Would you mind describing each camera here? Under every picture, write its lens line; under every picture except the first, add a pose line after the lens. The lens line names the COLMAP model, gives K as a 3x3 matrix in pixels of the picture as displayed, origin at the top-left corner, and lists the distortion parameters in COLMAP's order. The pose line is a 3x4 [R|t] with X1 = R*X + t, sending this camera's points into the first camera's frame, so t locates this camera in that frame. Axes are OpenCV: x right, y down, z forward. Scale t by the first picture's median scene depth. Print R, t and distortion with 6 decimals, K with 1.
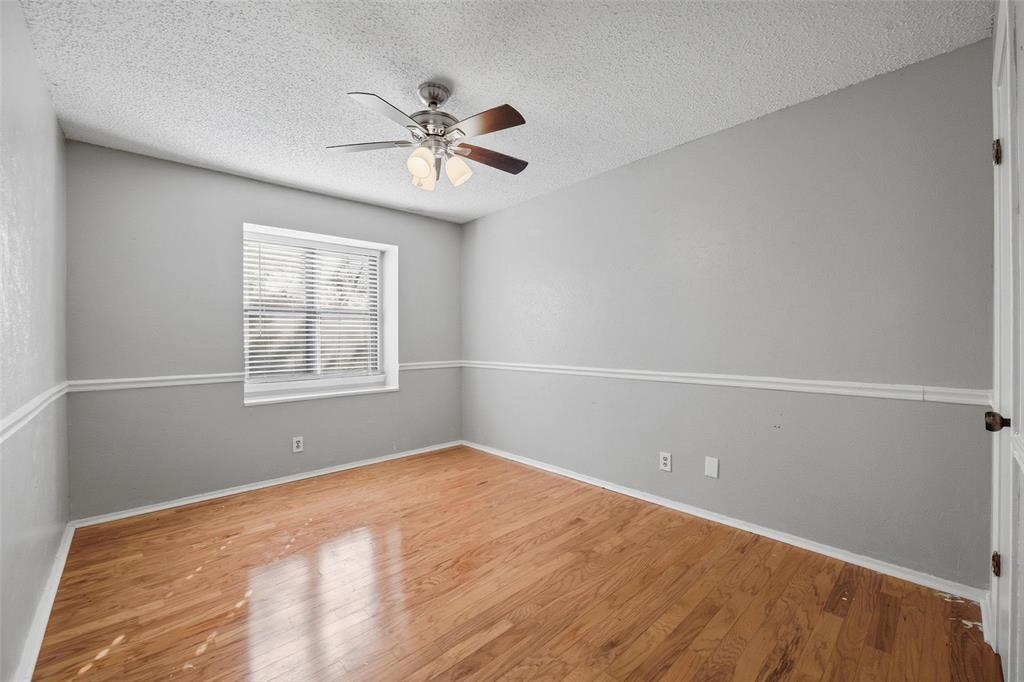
lens RADIAL K [[412.8, 0, 512.0], [0, 412.8, 341.0], [0, 0, 1]] dist [-0.002861, -0.000275]
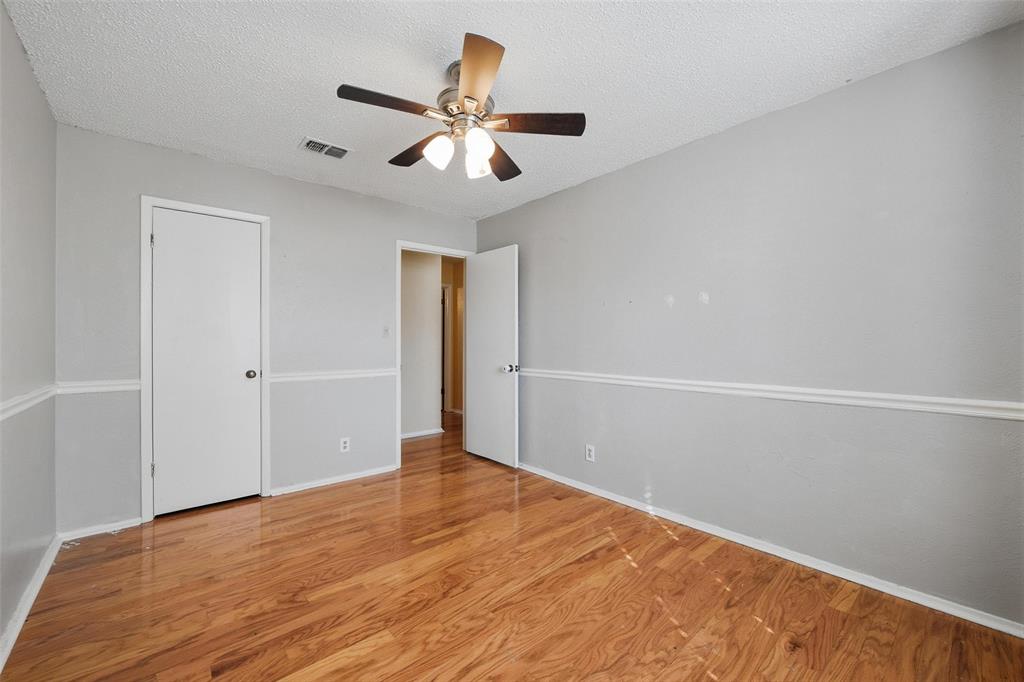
lens RADIAL K [[412.8, 0, 512.0], [0, 412.8, 341.0], [0, 0, 1]] dist [-0.002861, -0.000275]
pose [[-0.999513, 0.011414, 0.029033, -0.312911], [0.011775, 0.999855, 0.012297, -0.013783], [-0.028888, 0.012633, -0.999503, 1.901721]]
